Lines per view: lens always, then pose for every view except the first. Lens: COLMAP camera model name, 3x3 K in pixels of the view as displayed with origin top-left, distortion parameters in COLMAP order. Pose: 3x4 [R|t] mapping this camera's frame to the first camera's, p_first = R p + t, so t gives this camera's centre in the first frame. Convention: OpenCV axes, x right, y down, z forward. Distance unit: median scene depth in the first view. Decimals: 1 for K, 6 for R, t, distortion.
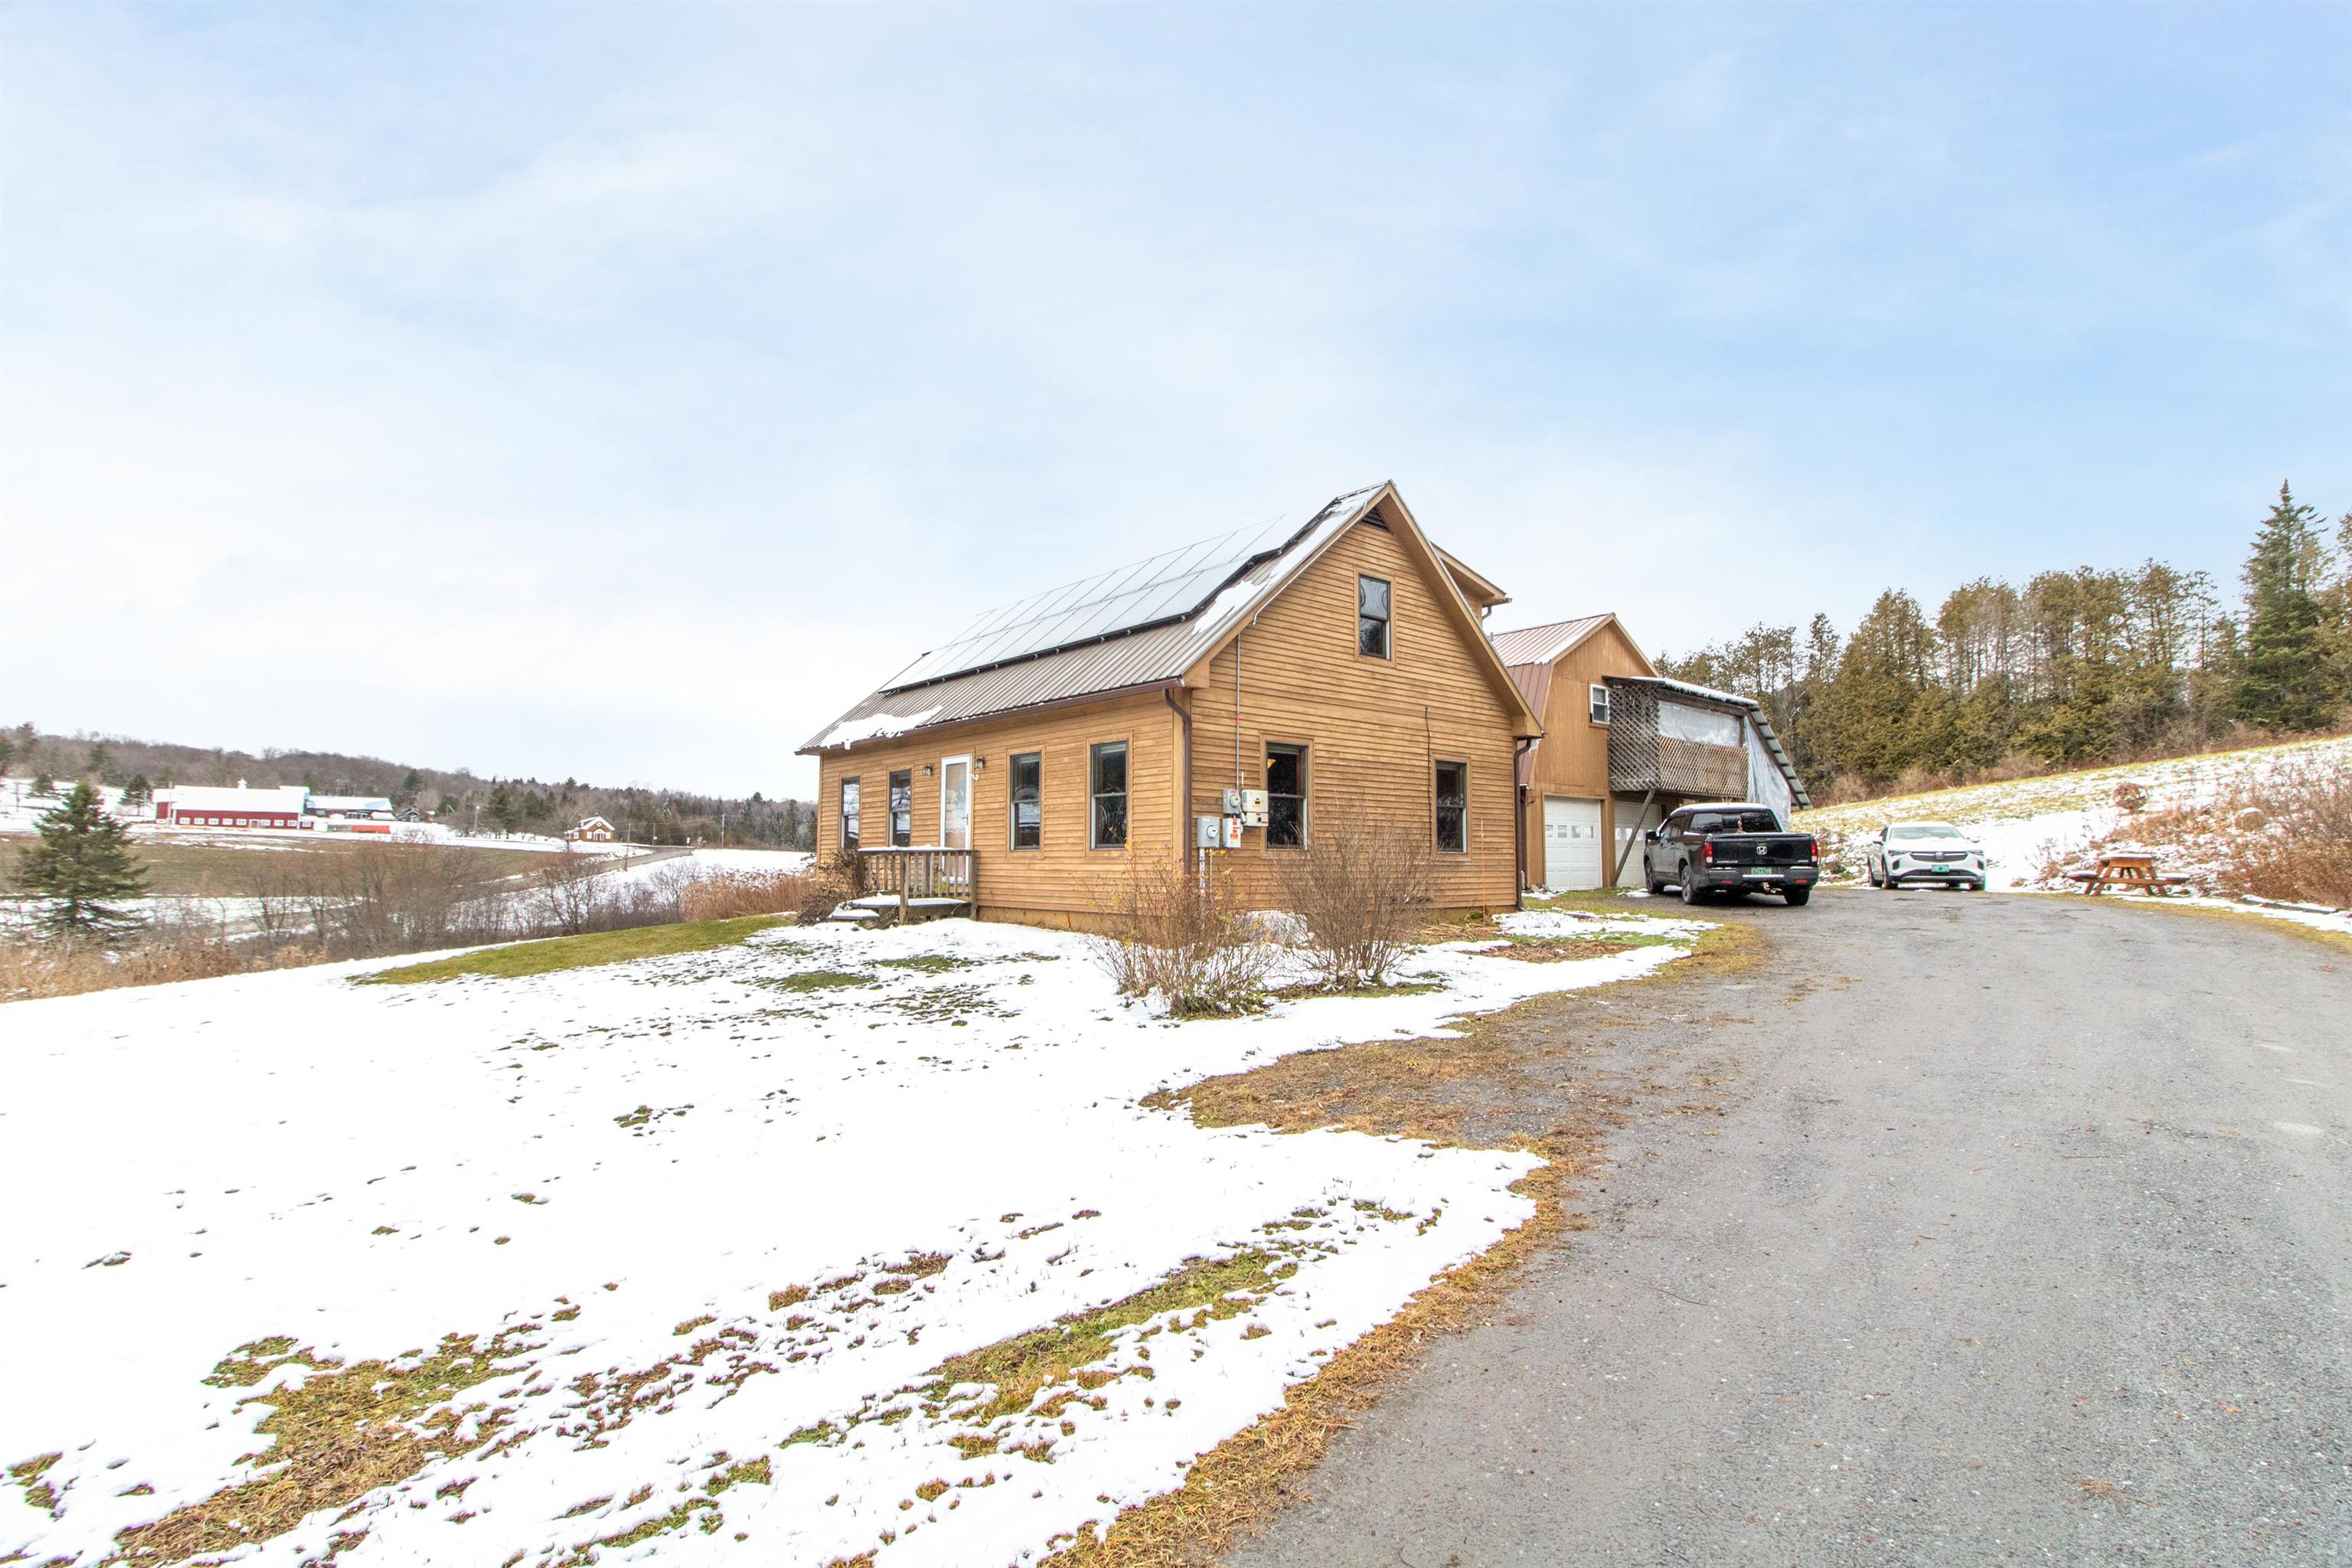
lens RADIAL K [[1112.2, 0, 1173.2], [0, 1112.2, 777.5], [0, 0, 1]] dist [-0.001018, -0.001570]
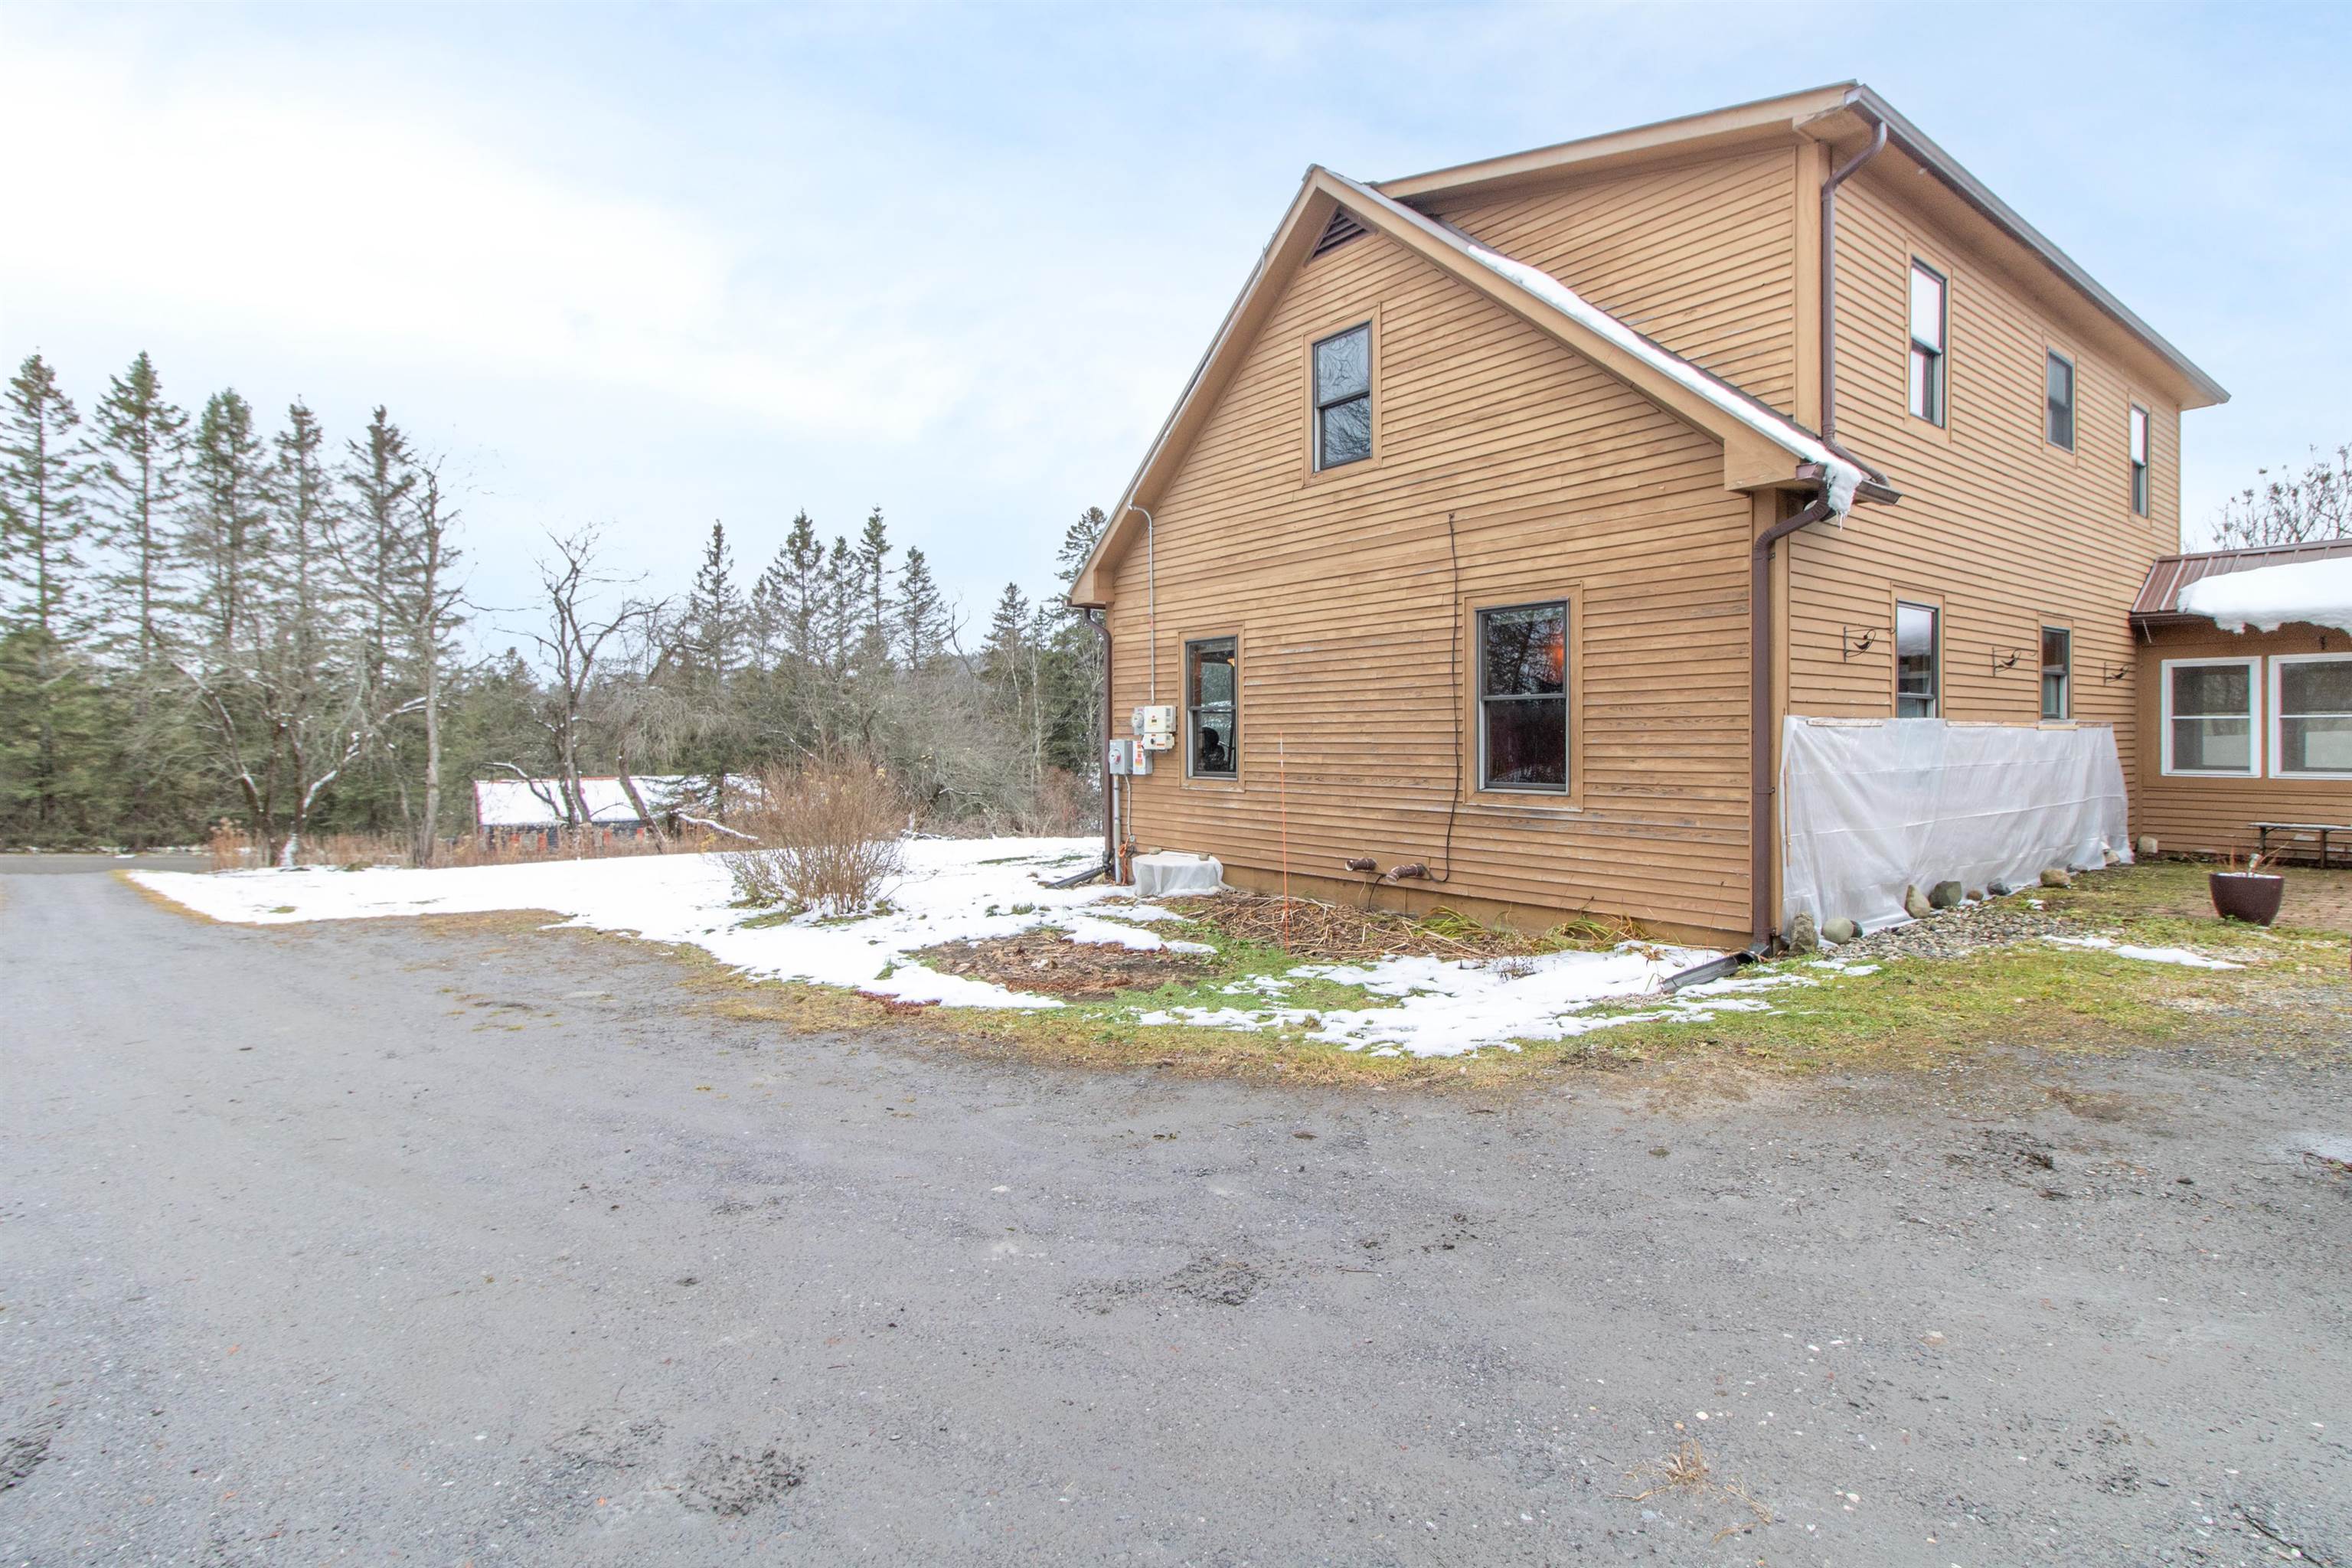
lens RADIAL K [[1112.2, 0, 1186.0], [0, 1112.2, 759.4], [0, 0, 1]] dist [-0.001018, -0.001570]
pose [[-0.035403, 0.011889, -0.999302, 0.074115], [0.078164, 0.996899, 0.009091, 0.003729], [0.996312, -0.077787, -0.036222, 0.086234]]
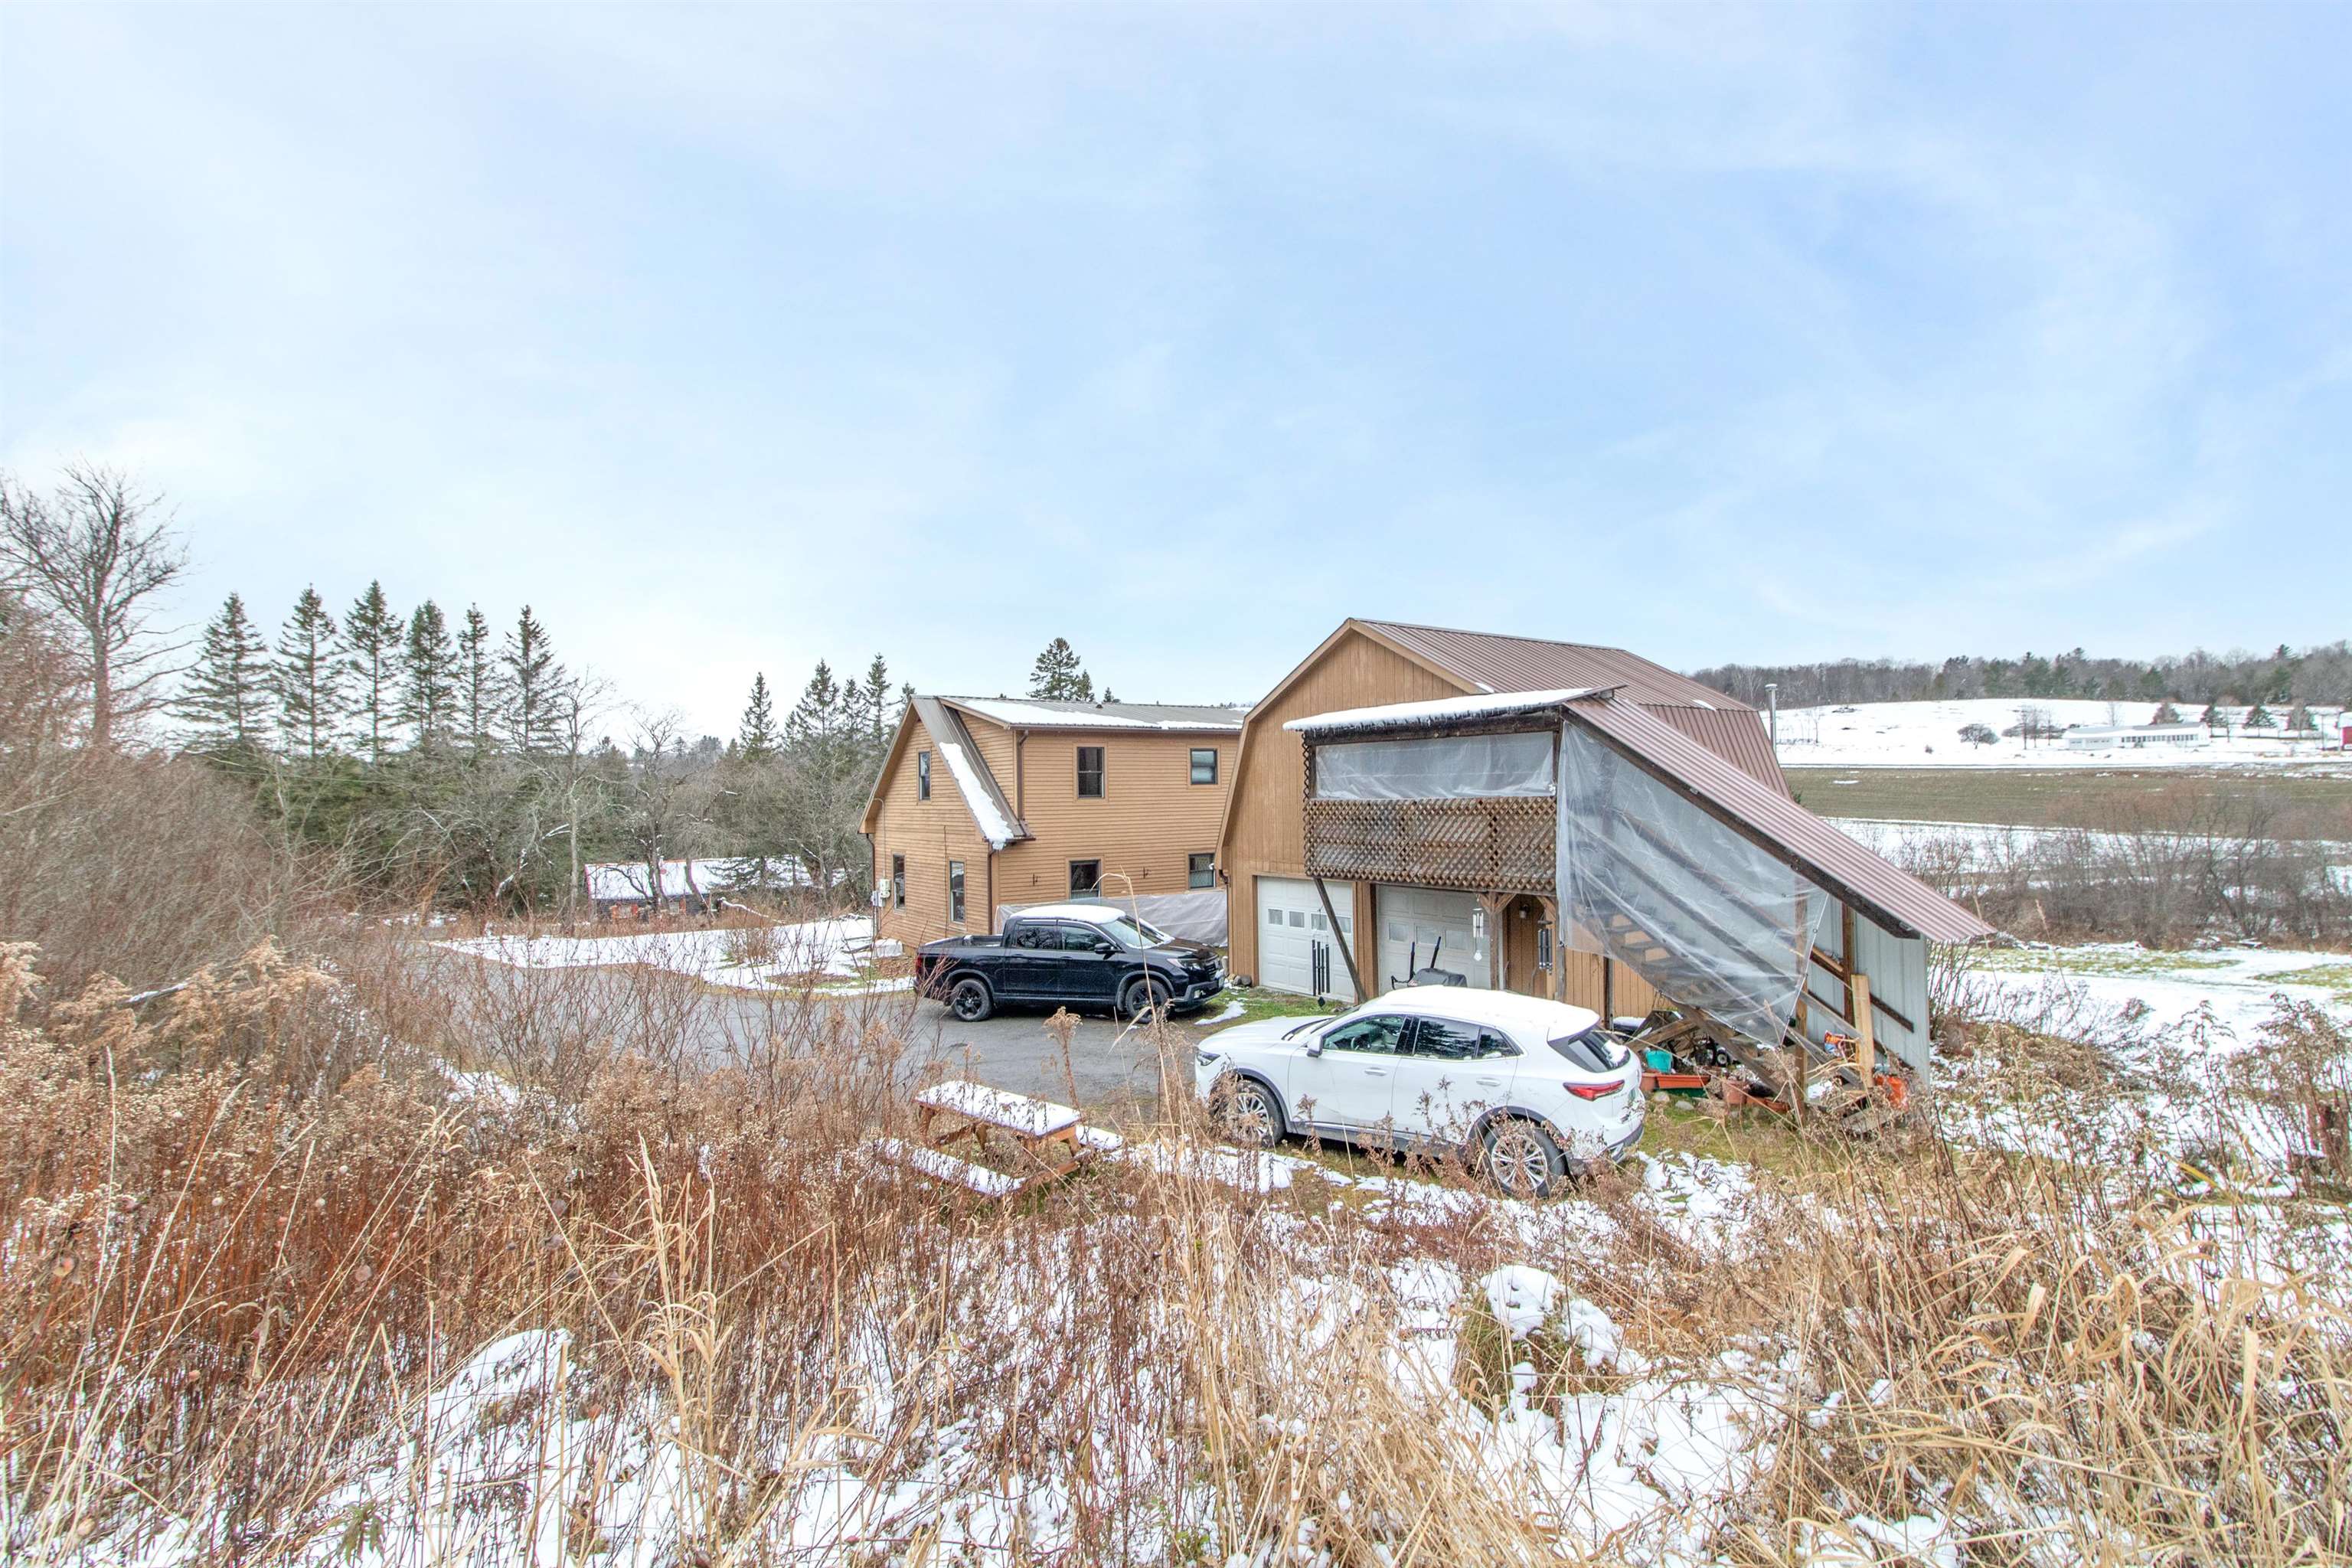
lens RADIAL K [[1112.2, 0, 1167.5], [0, 1112.2, 783.6], [0, 0, 1]] dist [-0.001018, -0.001570]
pose [[-0.107926, -0.011250, -0.994095, 0.169194], [0.089044, 0.995808, -0.020937, -0.006152], [0.990163, -0.090778, -0.106472, 0.143796]]
